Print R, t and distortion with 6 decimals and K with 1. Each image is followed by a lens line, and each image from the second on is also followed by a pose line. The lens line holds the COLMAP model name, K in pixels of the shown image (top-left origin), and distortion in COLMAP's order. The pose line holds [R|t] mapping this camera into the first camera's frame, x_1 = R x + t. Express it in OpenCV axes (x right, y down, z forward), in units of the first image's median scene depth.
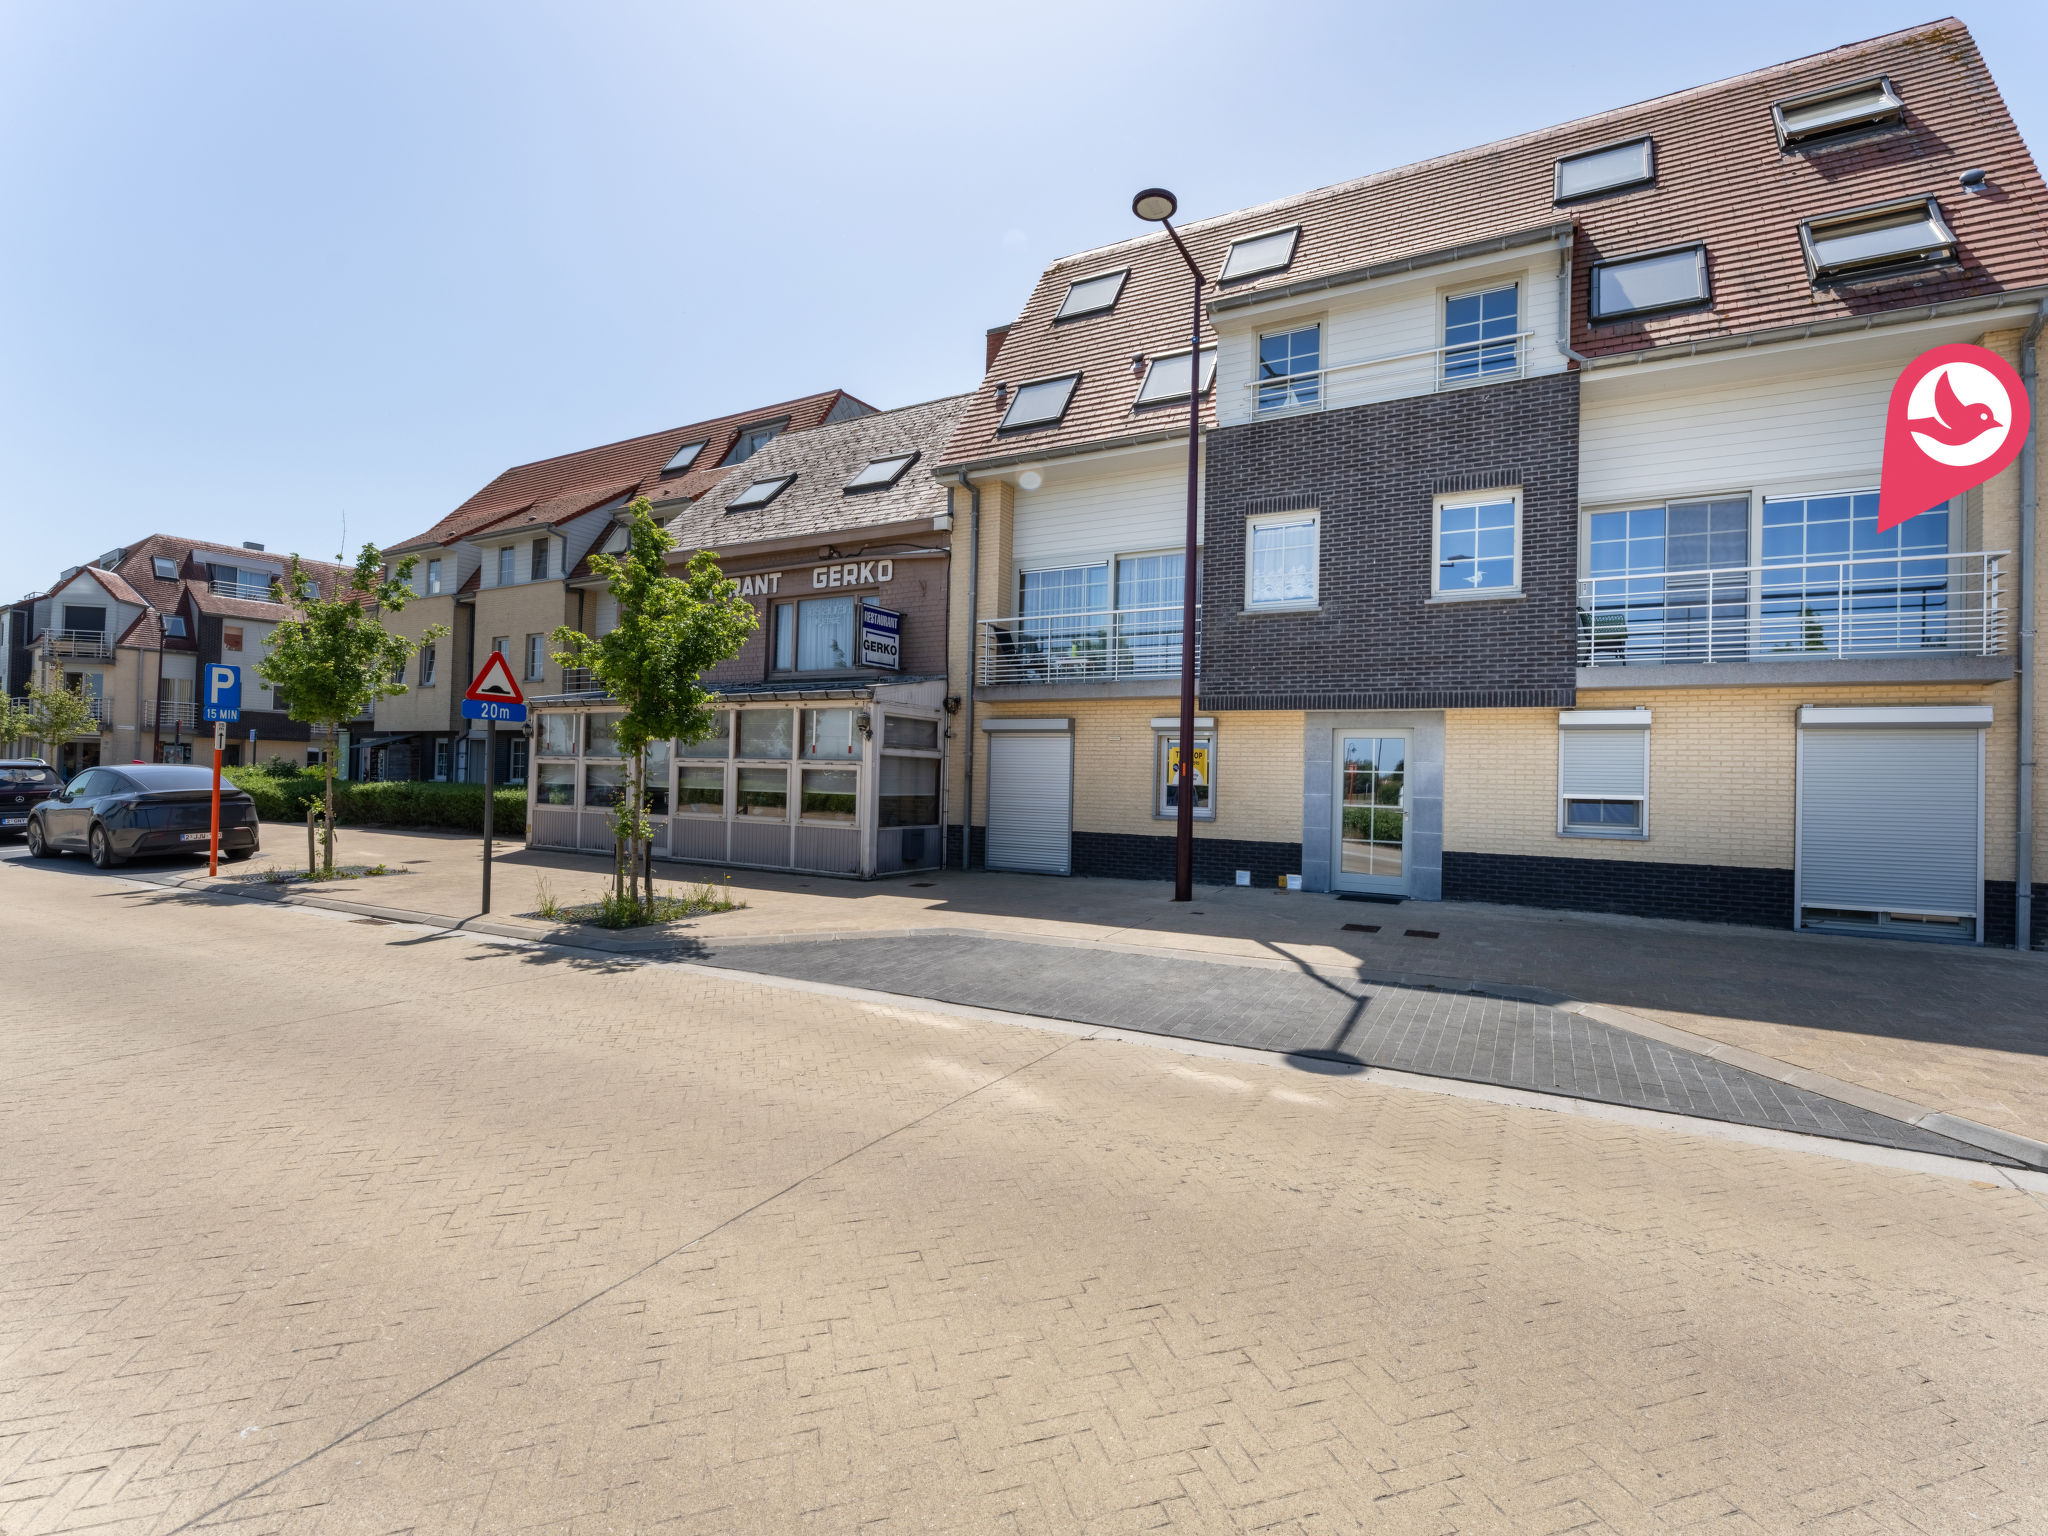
lens RADIAL K [[952.4, 0, 1039.8], [0, 952.4, 765.9], [0, 0, 1]] dist [0.001060, -0.001465]
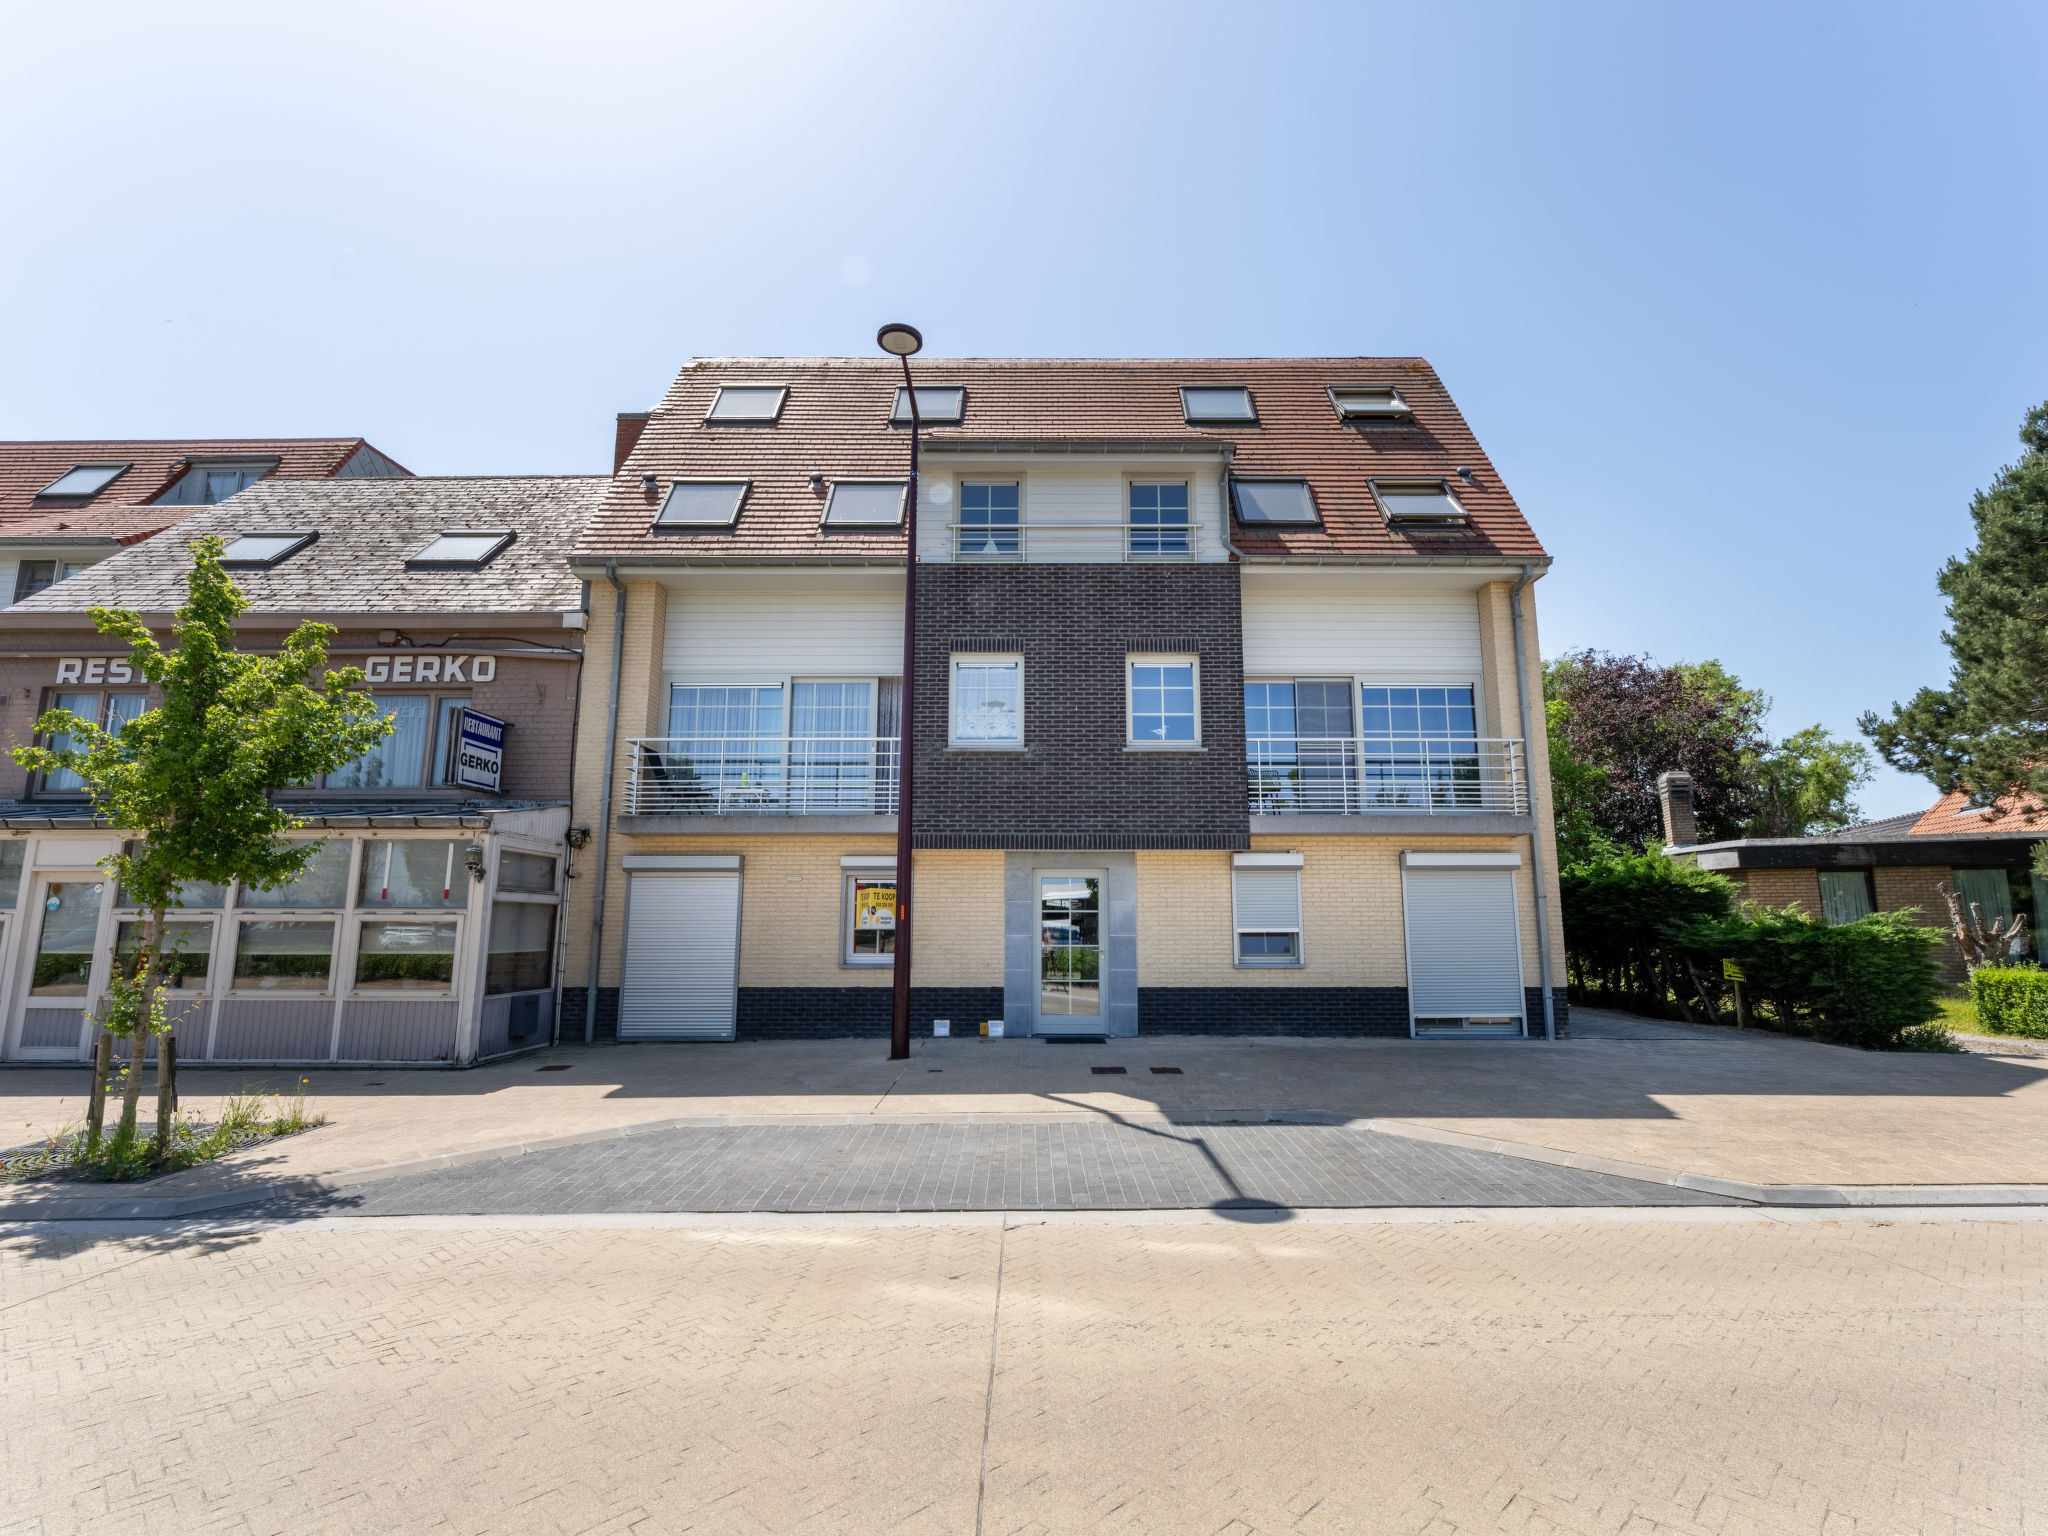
lens RADIAL K [[1000.0, 0, 1039.4], [0, 1000.0, 761.8], [0, 0, 1]] dist [0.000706, -0.000689]
pose [[0.876672, 0.053430, 0.478112, -0.219242], [0.015034, 0.990286, -0.138233, -0.005348], [-0.480854, 0.128373, 0.867352, 0.077453]]
